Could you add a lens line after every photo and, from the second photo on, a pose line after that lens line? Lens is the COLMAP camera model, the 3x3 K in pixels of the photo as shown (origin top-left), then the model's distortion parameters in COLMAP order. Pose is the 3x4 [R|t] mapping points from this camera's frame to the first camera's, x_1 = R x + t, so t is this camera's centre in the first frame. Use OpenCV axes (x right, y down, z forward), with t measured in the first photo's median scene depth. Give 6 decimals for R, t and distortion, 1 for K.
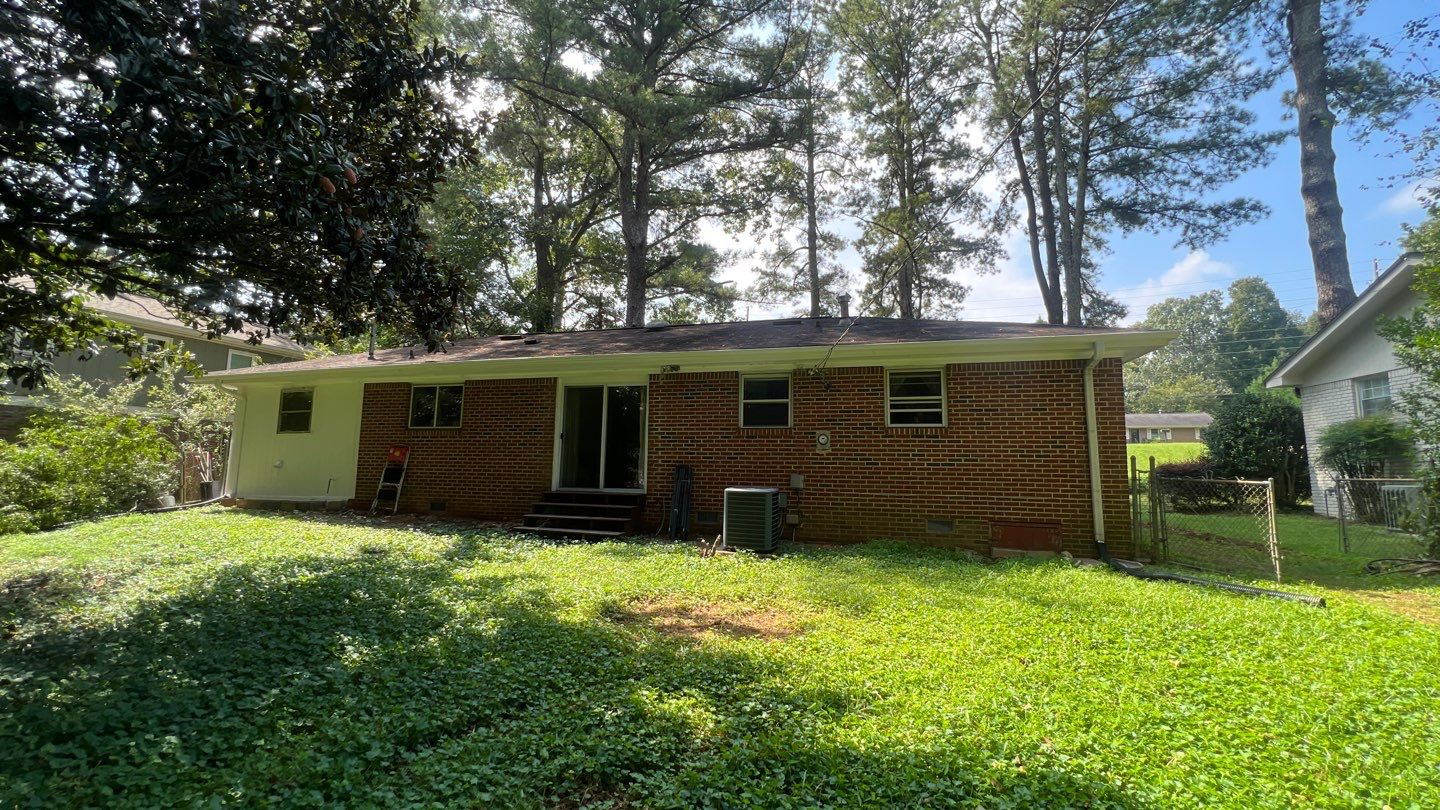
lens RADIAL K [[582.2, 0, 721.0], [0, 582.2, 398.6], [0, 0, 1]] dist [0.001131, 0.000090]
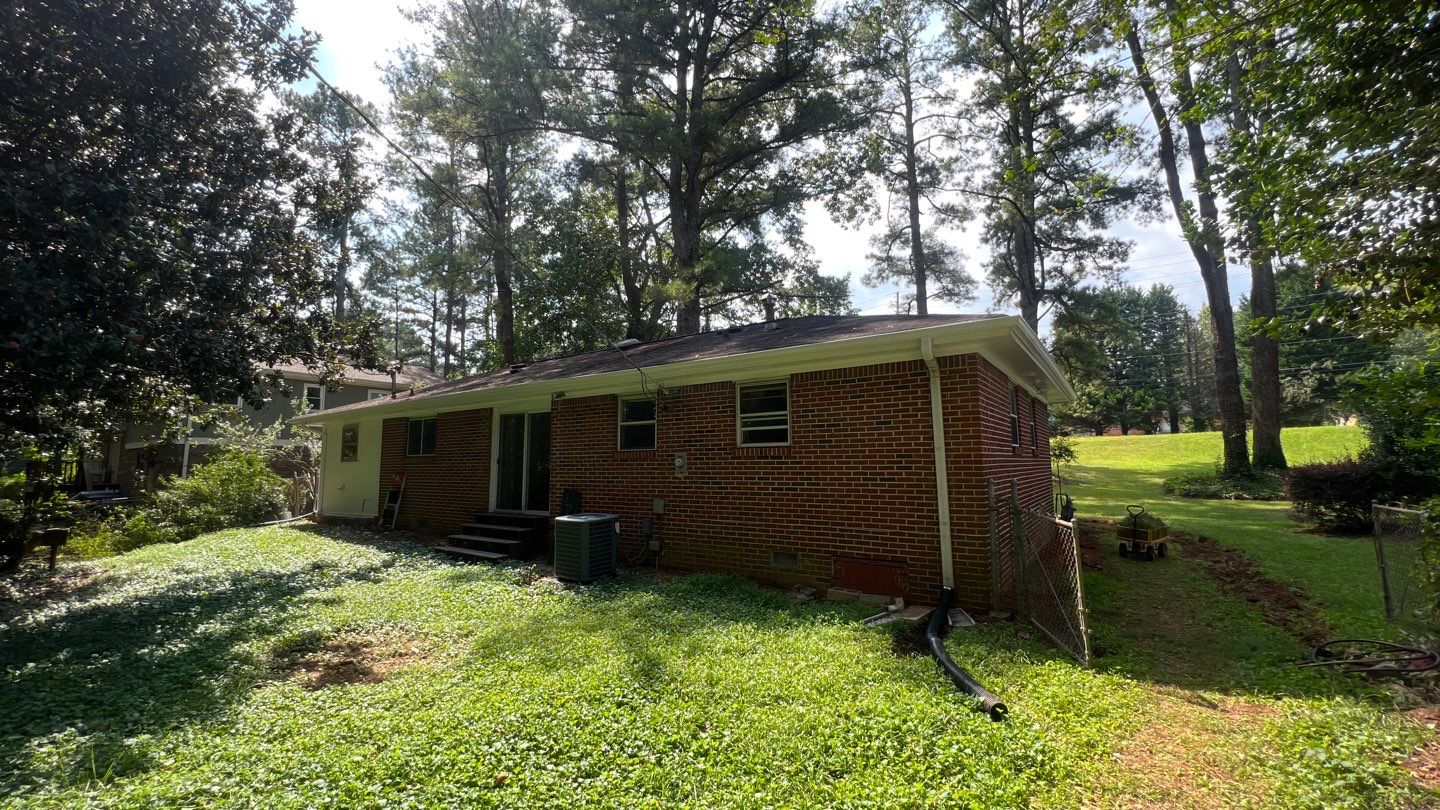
lens RADIAL K [[582.2, 0, 721.0], [0, 582.2, 398.6], [0, 0, 1]] dist [0.001131, 0.000090]
pose [[0.942884, -0.061105, -0.327469, 0.484237], [0.064096, 0.997942, -0.001660, -0.023561], [0.326896, -0.019424, 0.944861, 0.114182]]
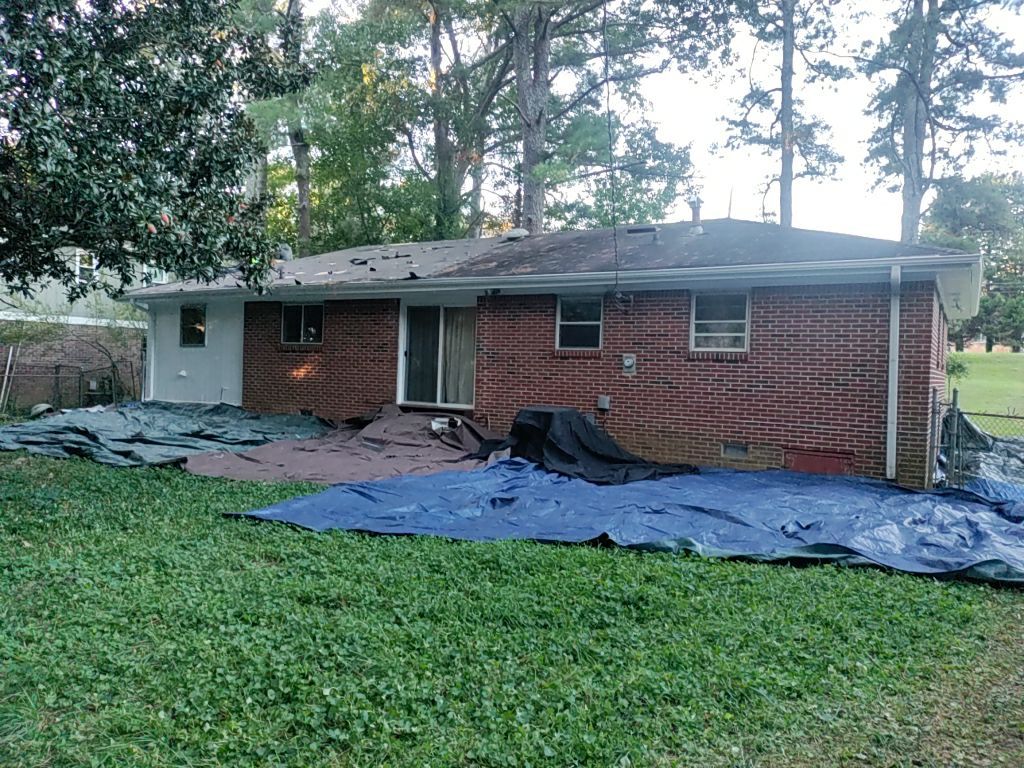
lens RADIAL K [[752.6, 0, 512.0], [0, 752.6, 384.0], [0, 0, 1]] dist [0.045525, -0.050884]
pose [[0.961282, 0.021370, -0.274738, 0.297571], [0.017051, 0.990466, 0.136701, -0.065828], [0.275040, -0.136092, 0.951752, -0.271206]]
